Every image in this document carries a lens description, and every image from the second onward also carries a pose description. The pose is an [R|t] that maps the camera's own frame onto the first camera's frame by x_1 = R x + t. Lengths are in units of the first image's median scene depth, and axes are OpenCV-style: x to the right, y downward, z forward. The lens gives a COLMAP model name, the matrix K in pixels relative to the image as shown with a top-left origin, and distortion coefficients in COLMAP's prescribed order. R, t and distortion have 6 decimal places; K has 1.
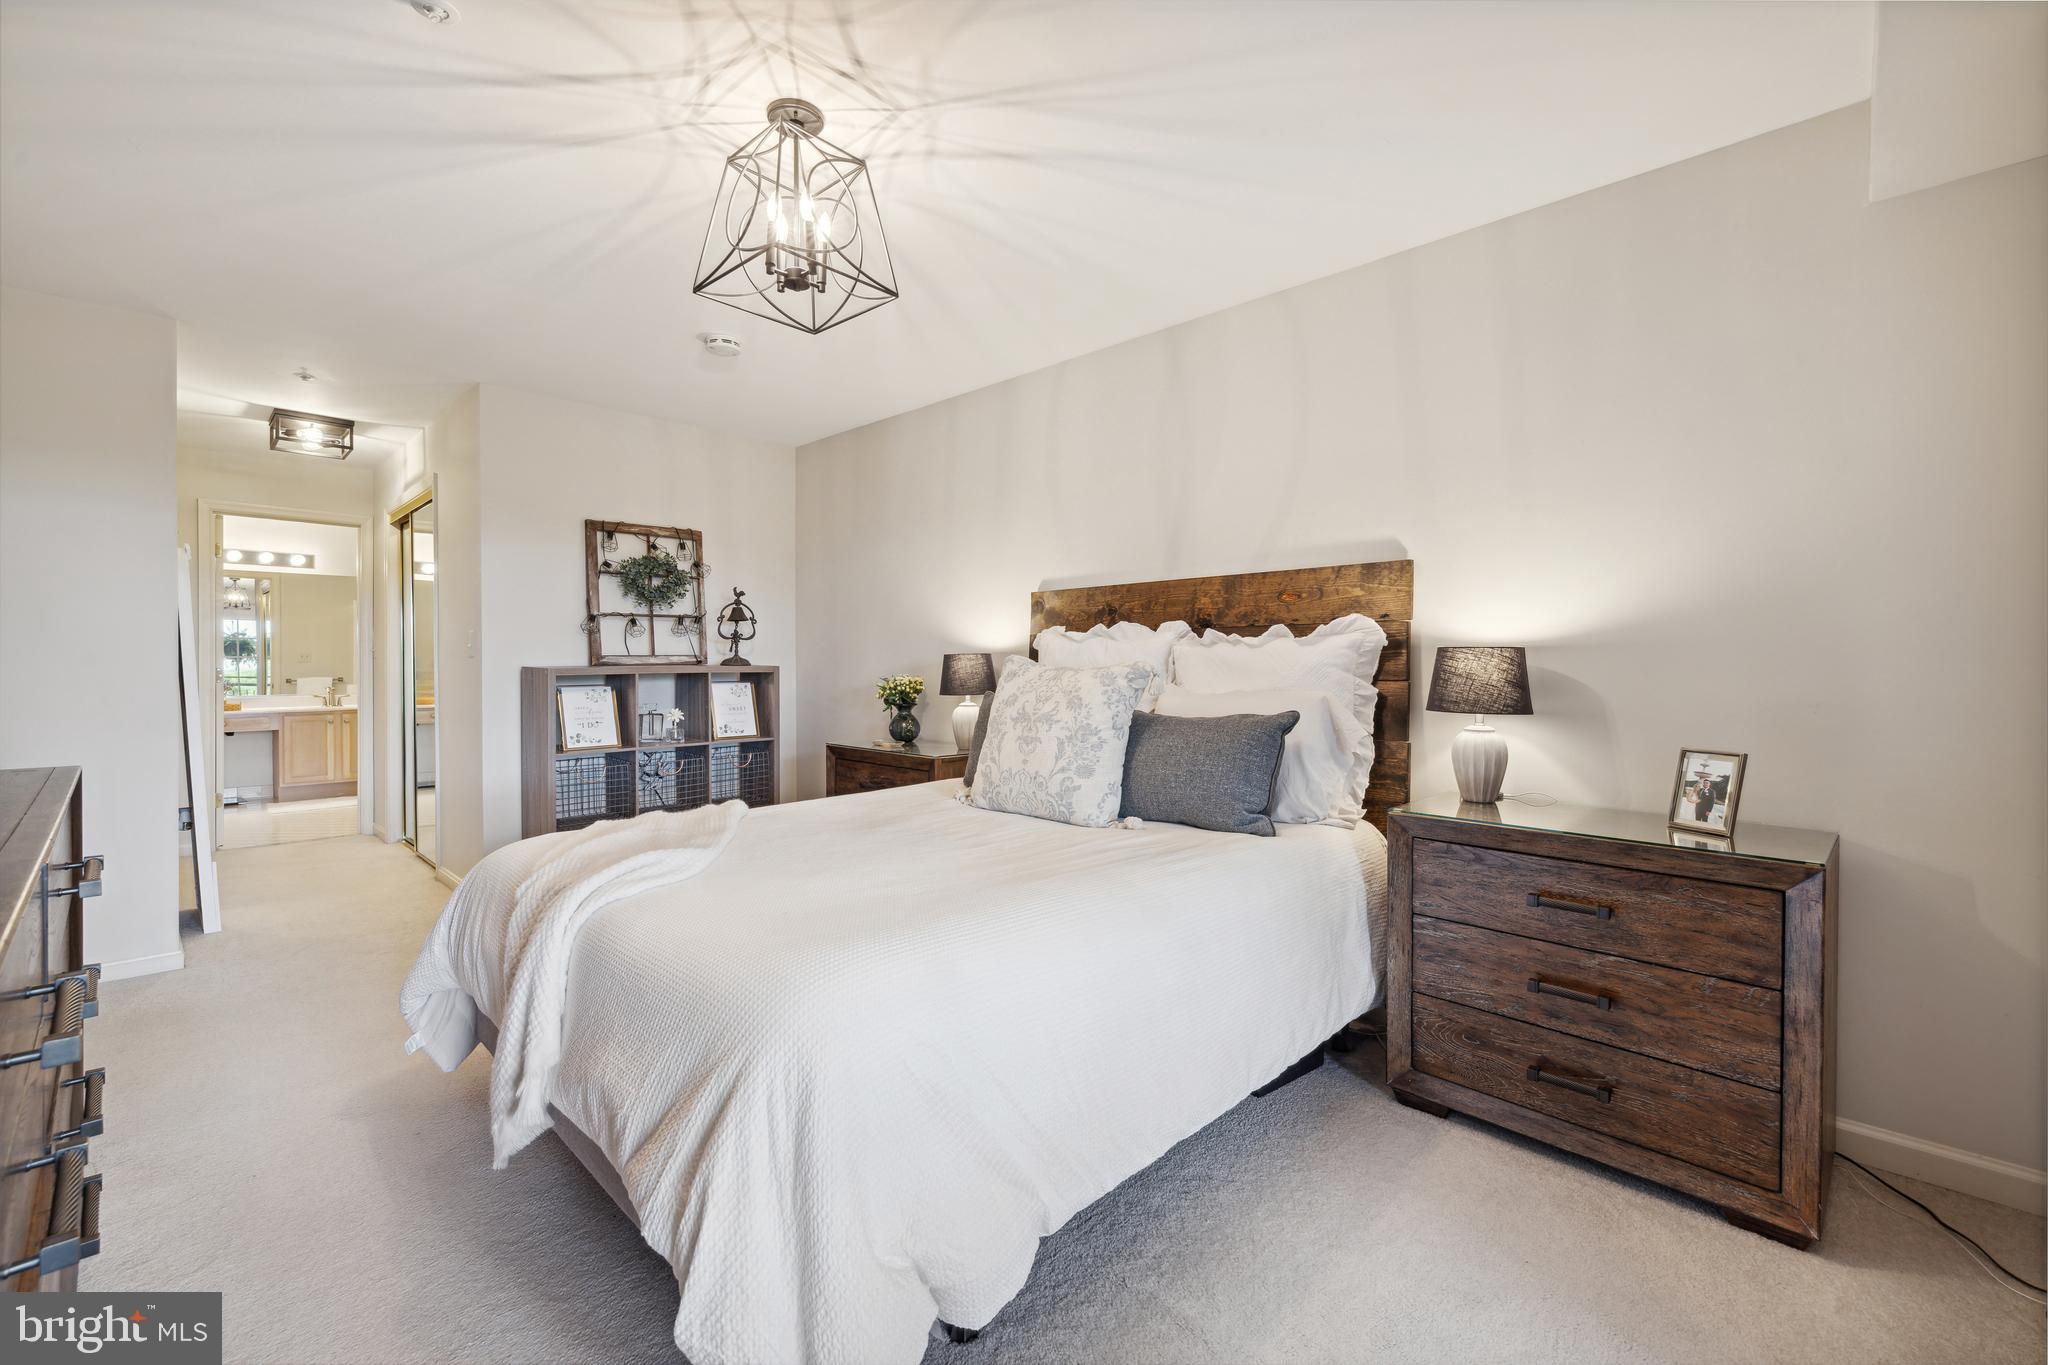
lens RADIAL K [[871.7, 0, 1022.5], [0, 871.7, 670.0], [0, 0, 1]] dist [0.000415, -0.000032]
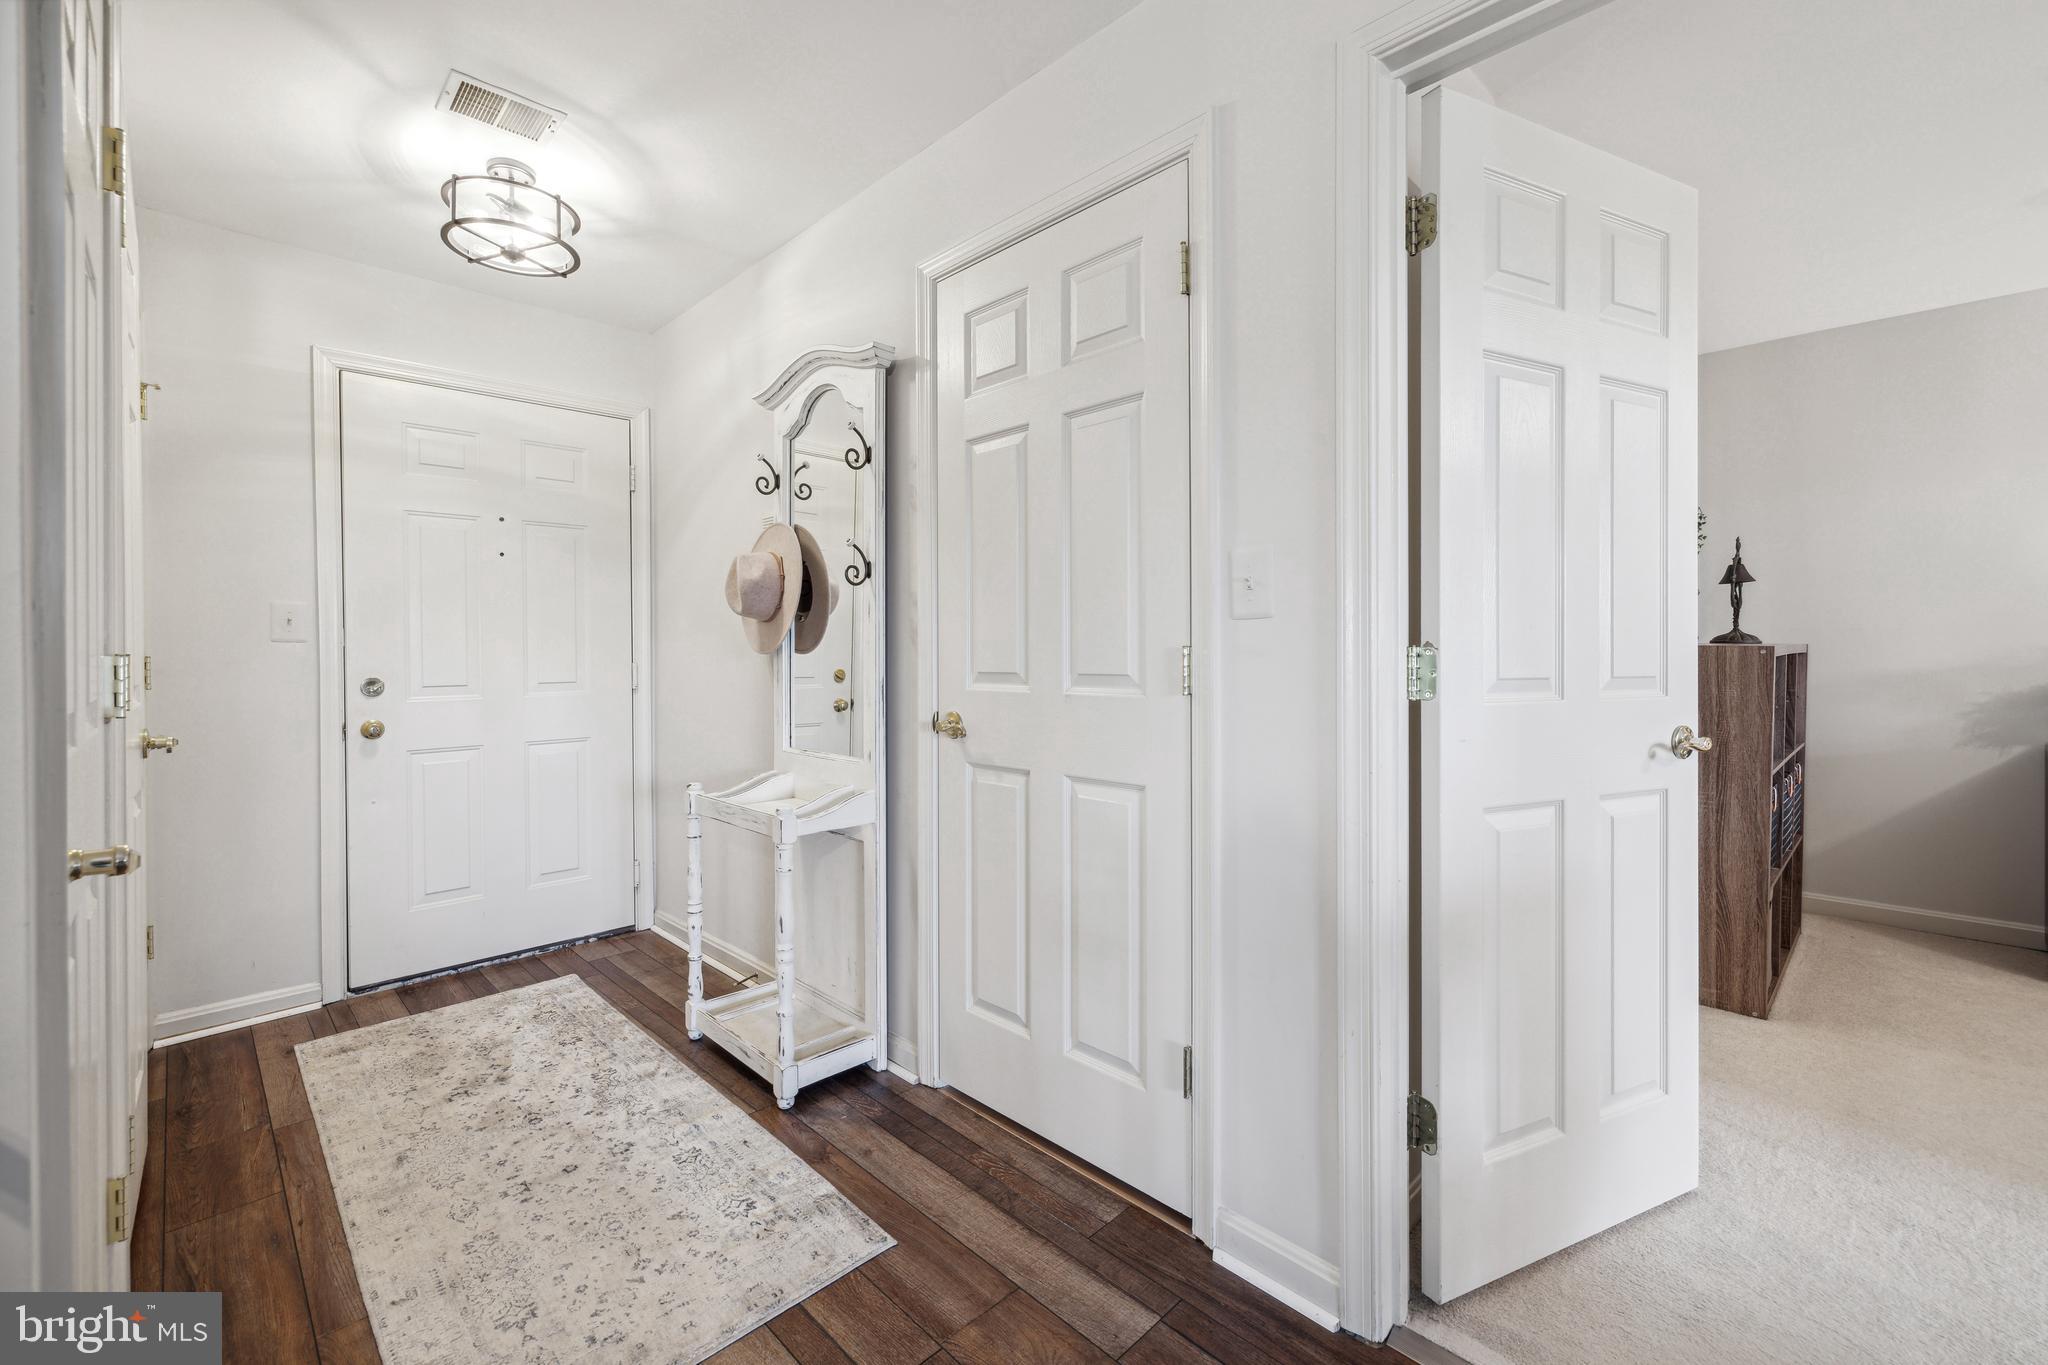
lens RADIAL K [[863.8, 0, 1020.9], [0, 863.8, 646.2], [0, 0, 1]] dist [0.000962, 0.000174]
pose [[0.999744, -0.005379, -0.021958, -1.422832], [0.005199, 0.999953, -0.008239, 0.000999], [0.022002, 0.008123, 0.999725, 0.404809]]
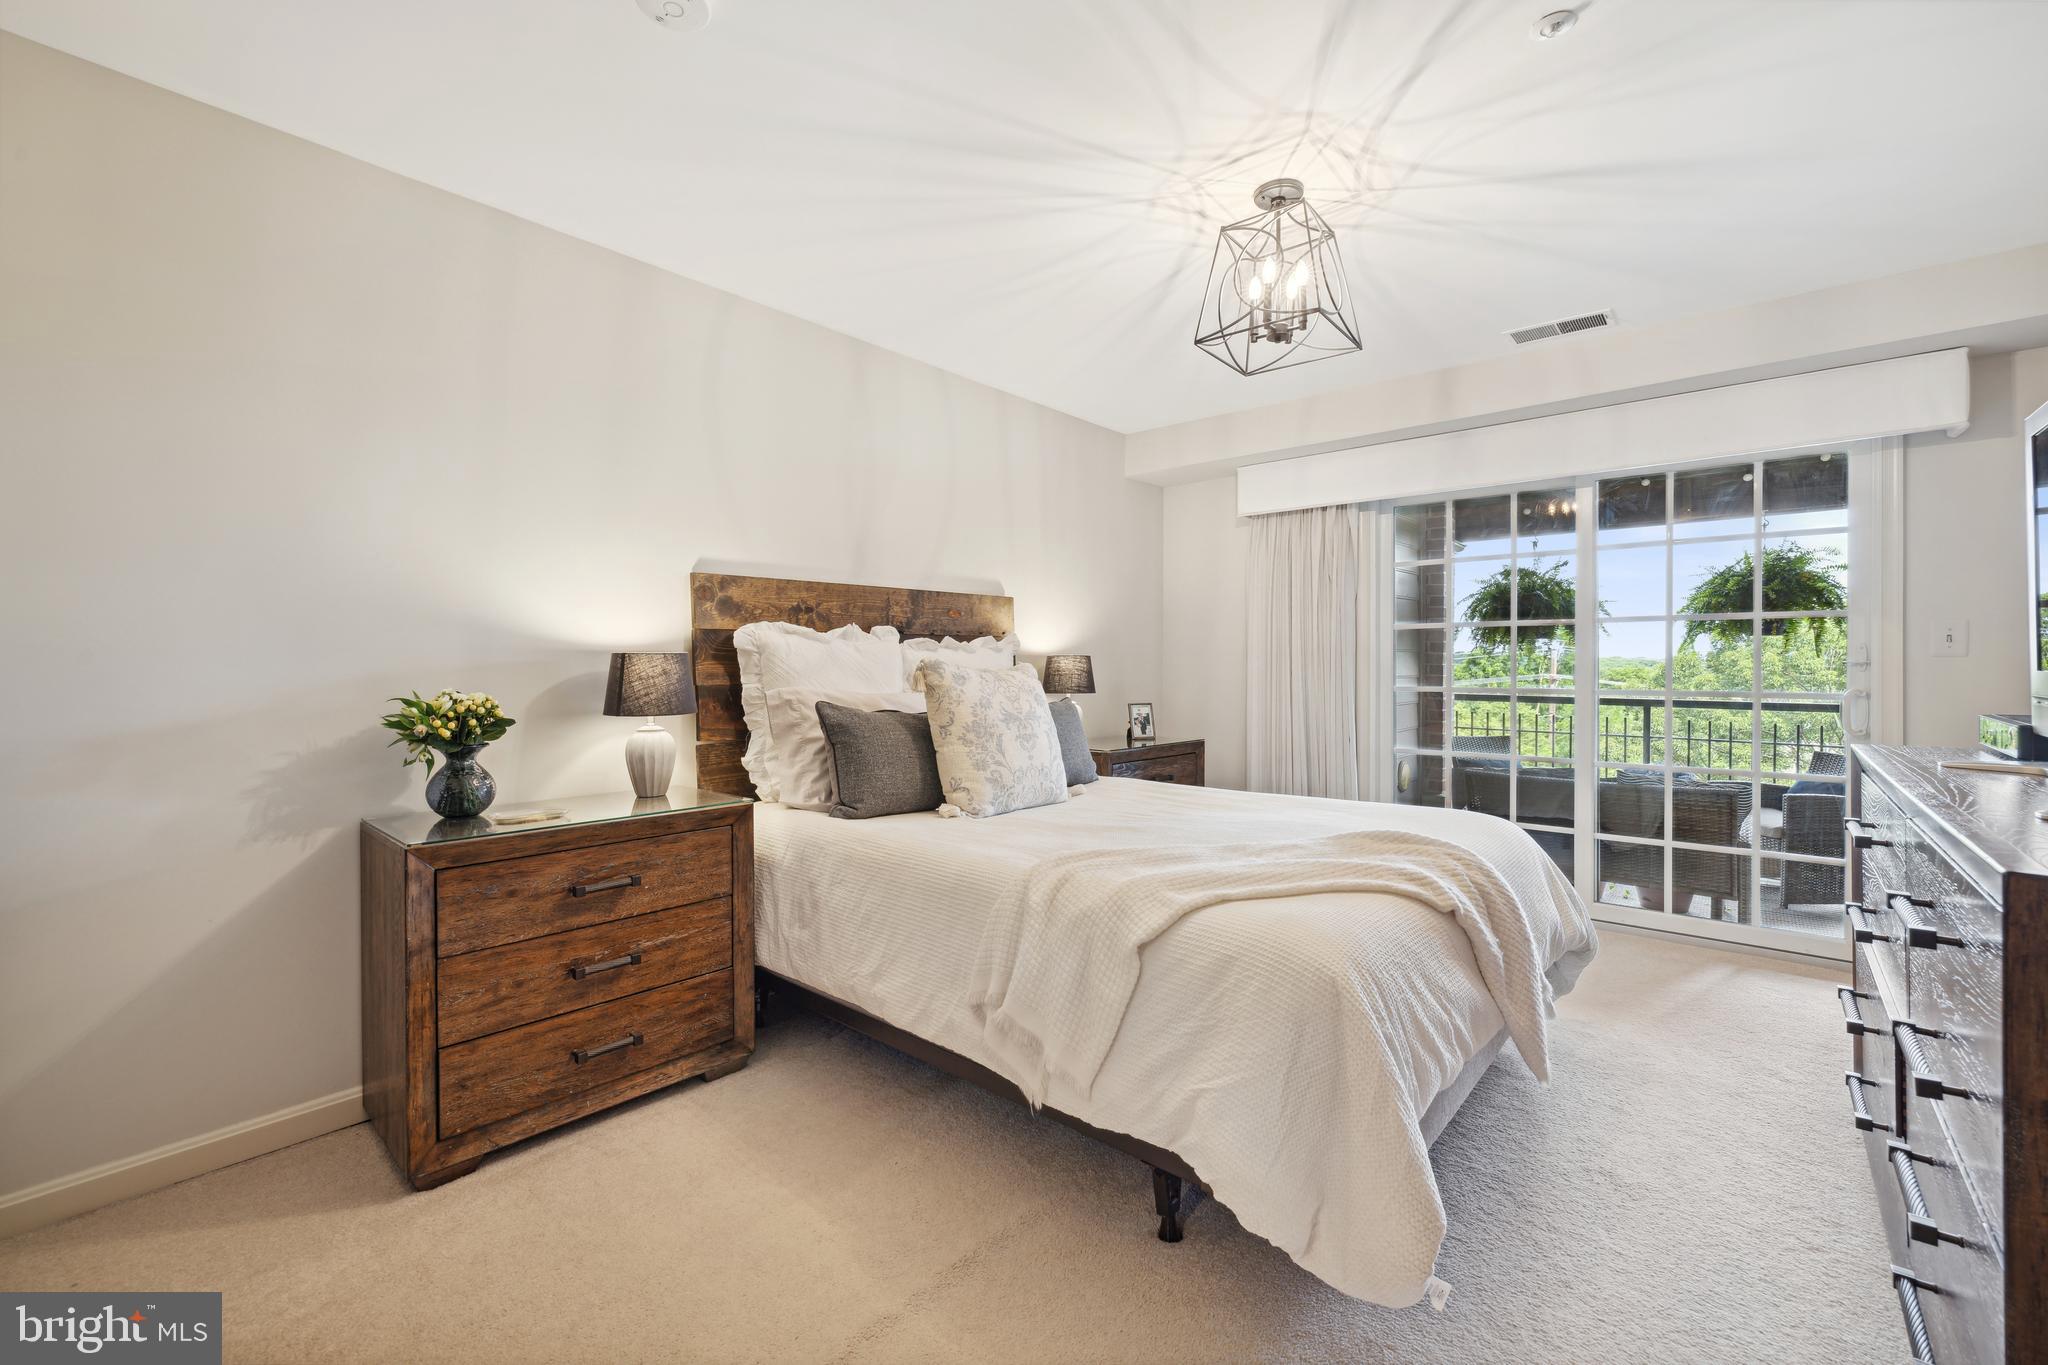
lens RADIAL K [[854.7, 0, 1017.8], [0, 854.7, 669.8], [0, 0, 1]] dist [0.001529, 0.000141]
pose [[-0.059483, -0.006892, 0.998206, -0.948855], [0.010912, 0.999912, 0.007554, -0.009692], [-0.998170, 0.011342, -0.059402, 0.978993]]
